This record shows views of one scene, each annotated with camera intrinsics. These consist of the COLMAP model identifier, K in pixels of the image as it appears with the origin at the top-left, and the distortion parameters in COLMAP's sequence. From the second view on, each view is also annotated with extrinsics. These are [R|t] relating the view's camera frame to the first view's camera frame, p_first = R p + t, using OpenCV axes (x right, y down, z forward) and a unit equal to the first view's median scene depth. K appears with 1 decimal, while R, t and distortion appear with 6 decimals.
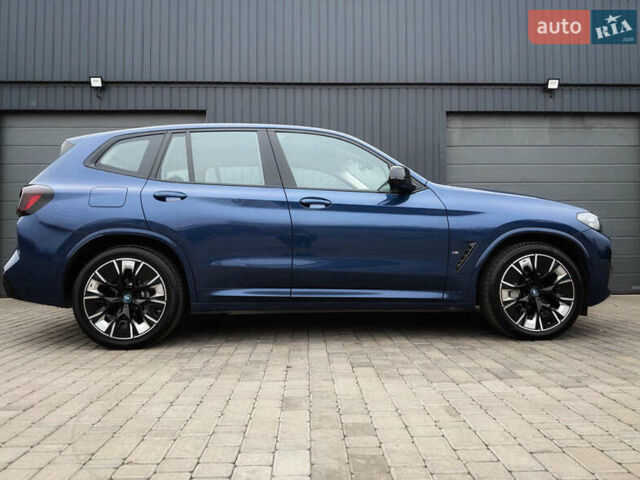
lens RADIAL K [[371.7, 0, 283.0], [0, 371.7, 207.1], [0, 0, 1]] dist [0.047959, -0.045018]
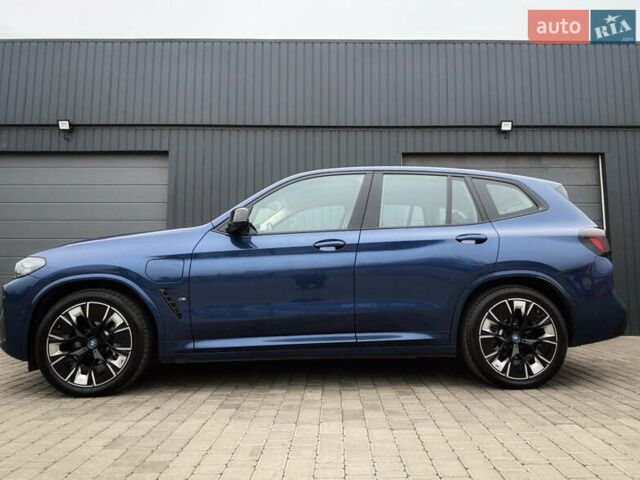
lens RADIAL K [[371.7, 0, 283.0], [0, 371.7, 207.1], [0, 0, 1]] dist [0.047959, -0.045018]
pose [[0.999935, 0.000220, -0.011382, 0.118656], [-0.001412, 0.994490, -0.104818, -0.001335], [0.011296, 0.104827, 0.994426, 0.004811]]
